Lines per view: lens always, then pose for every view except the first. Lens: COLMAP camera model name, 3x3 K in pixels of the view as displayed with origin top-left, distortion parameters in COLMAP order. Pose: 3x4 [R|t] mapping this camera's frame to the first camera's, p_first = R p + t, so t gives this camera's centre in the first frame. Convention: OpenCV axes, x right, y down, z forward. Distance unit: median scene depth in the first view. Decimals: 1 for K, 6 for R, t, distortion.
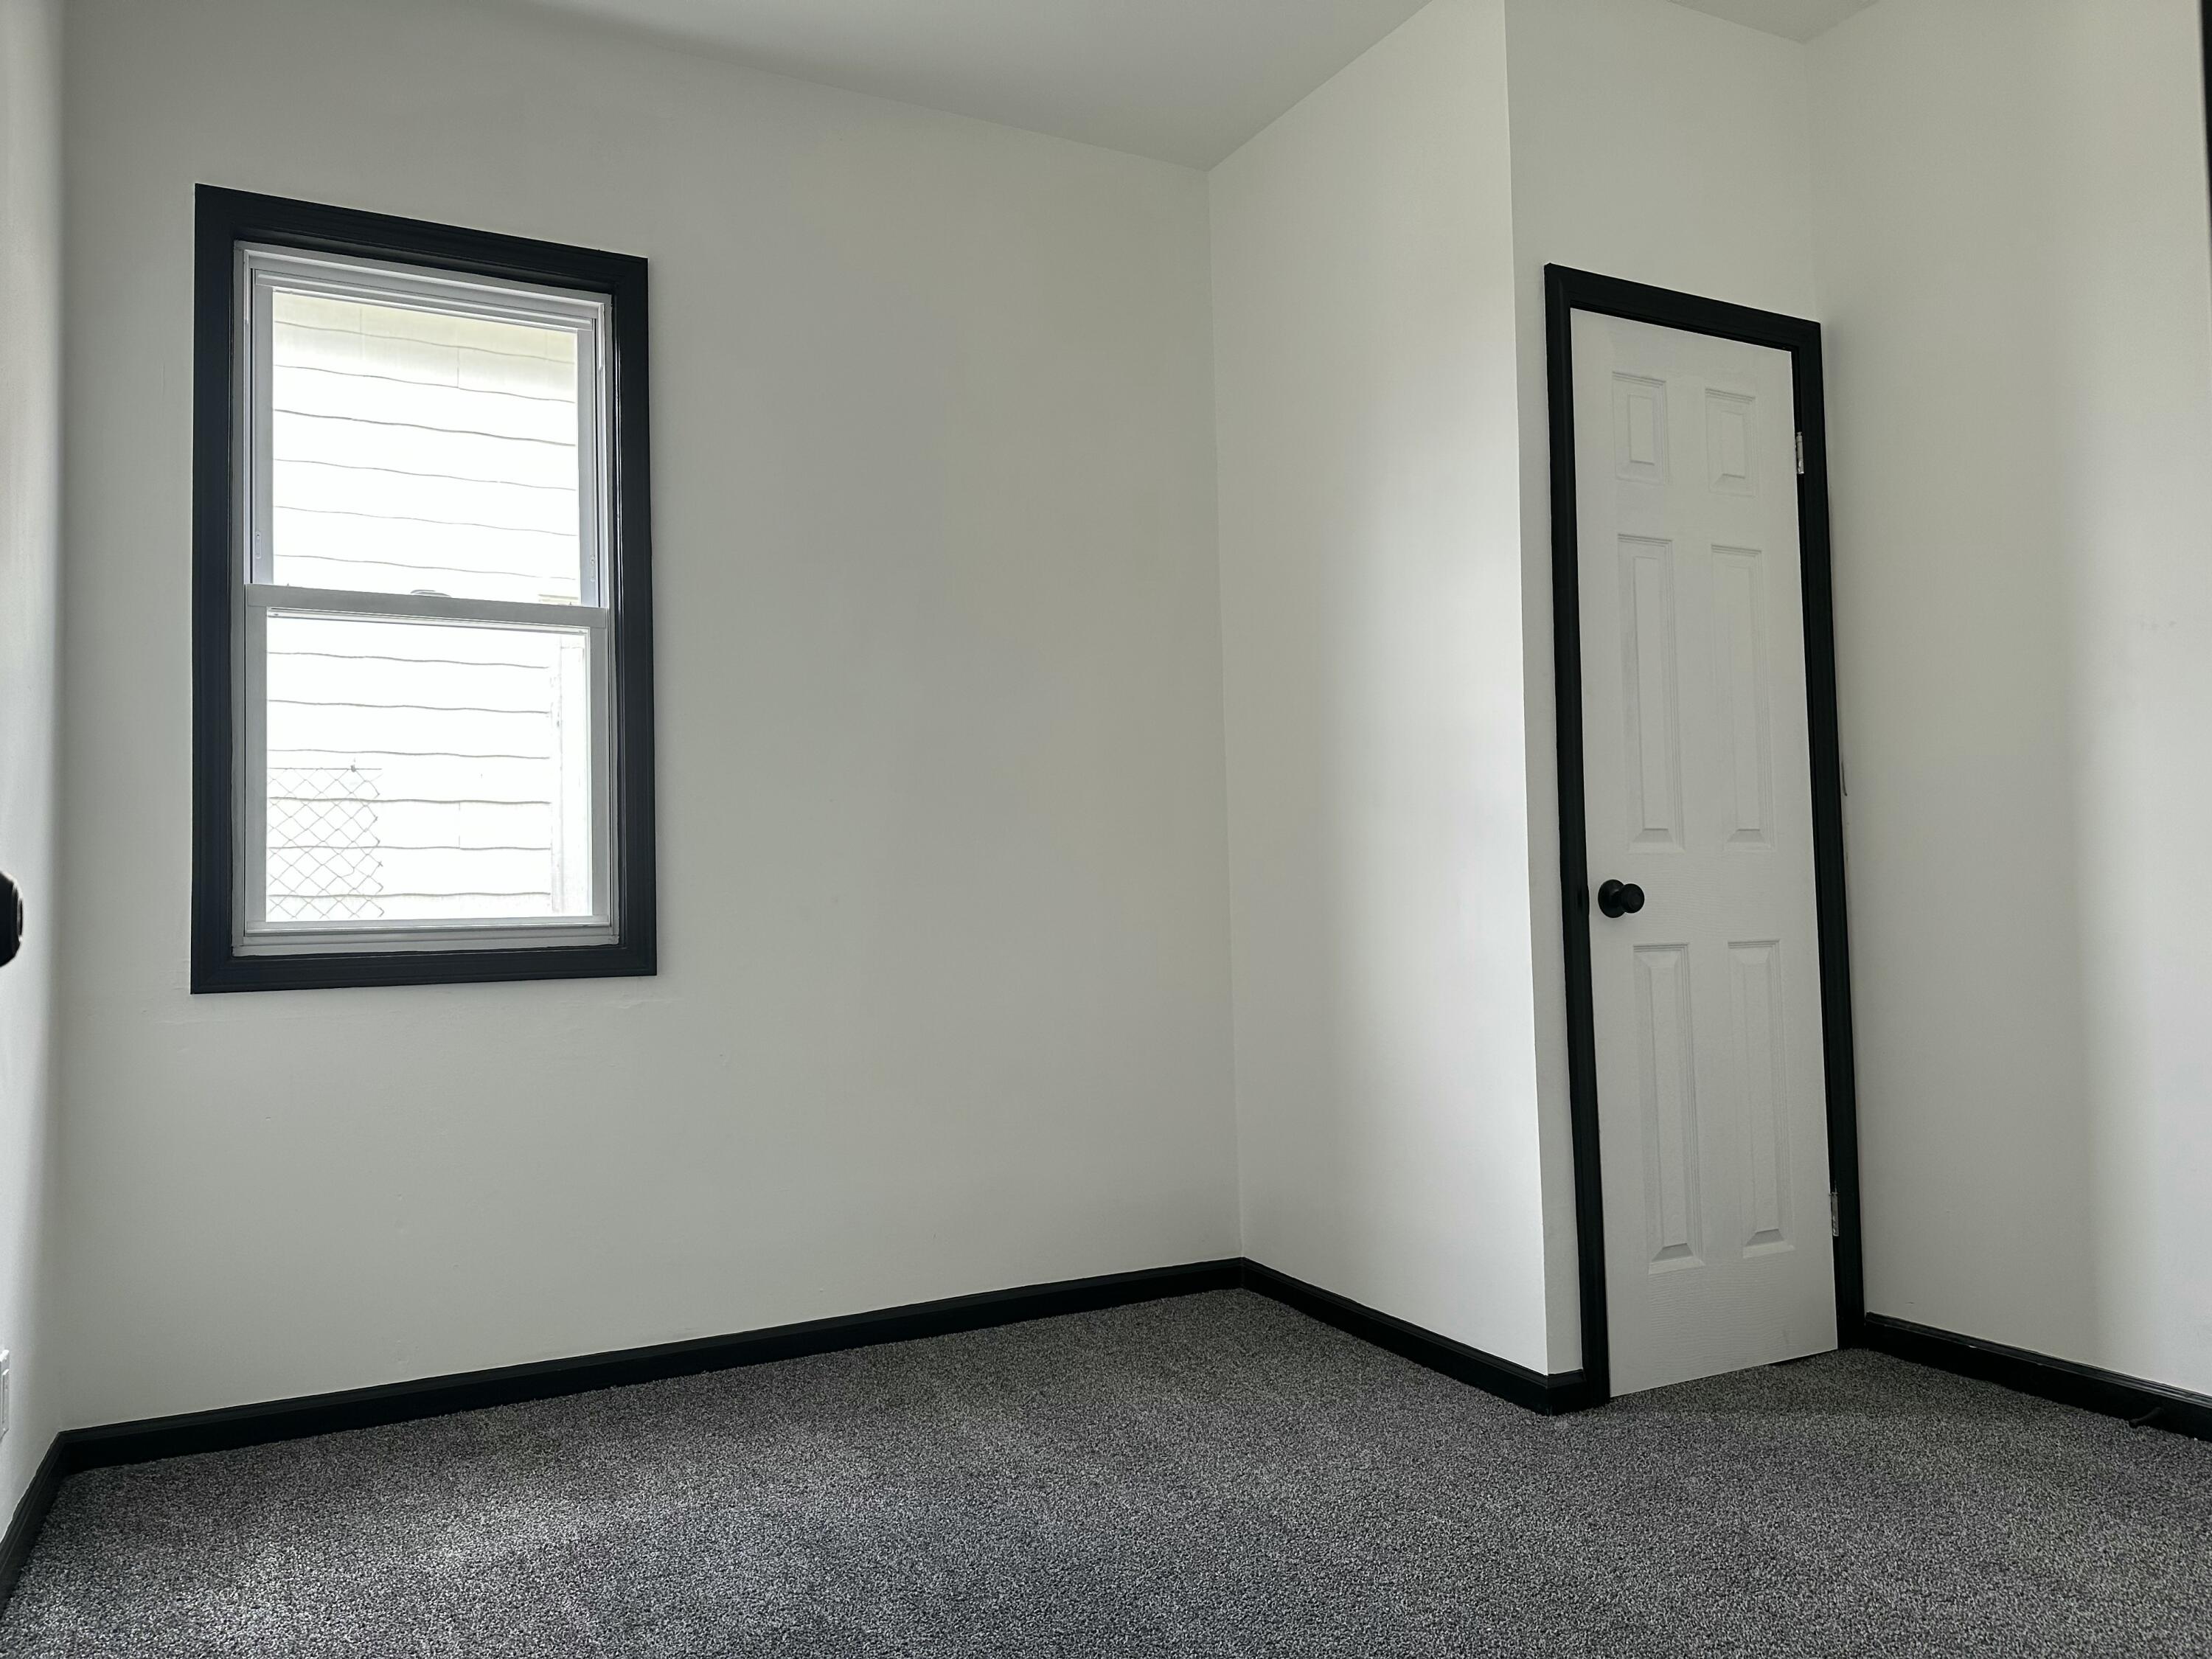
lens RADIAL K [[1548.7, 0, 1111.3], [0, 1548.7, 846.8], [0, 0, 1]] dist [0.026266, -0.041851]
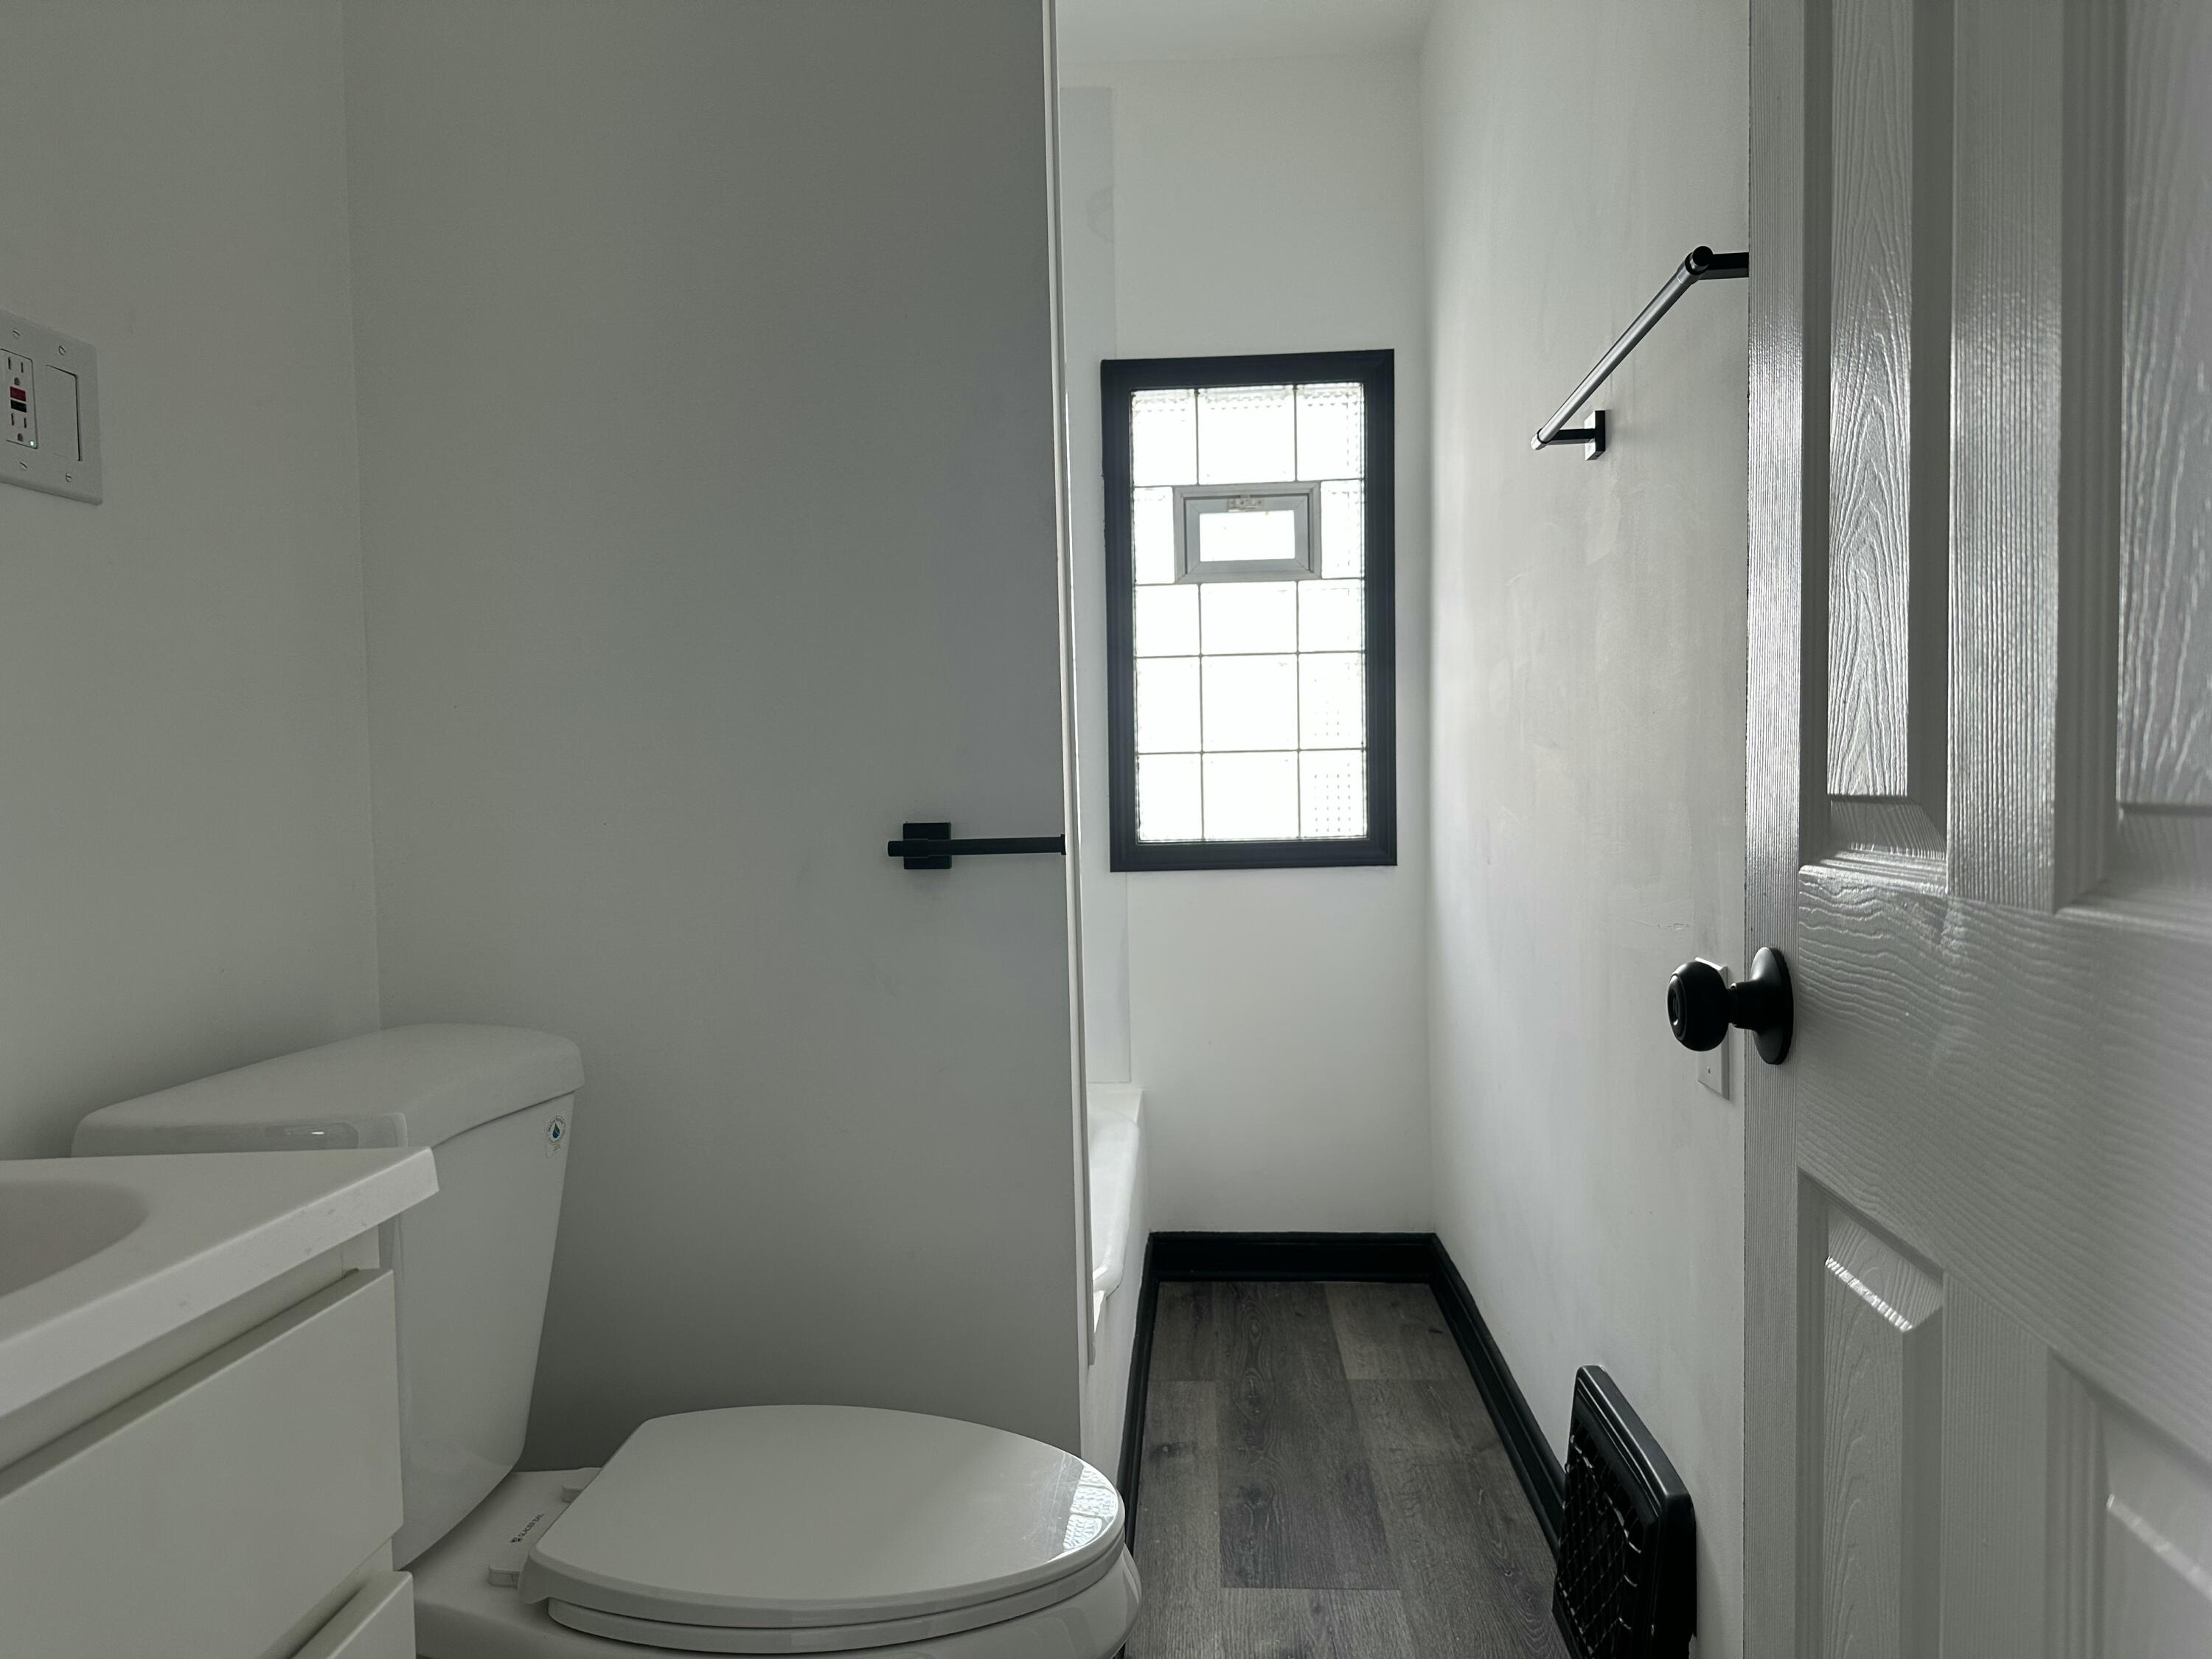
lens RADIAL K [[1548.7, 0, 1116.4], [0, 1548.7, 857.3], [0, 0, 1]] dist [0.026266, -0.041851]
pose [[0.892361, 0.019948, -0.450882, 0.124760], [0.014141, 0.997296, 0.072110, -0.033634], [0.451101, -0.070724, 0.889666, -0.401025]]
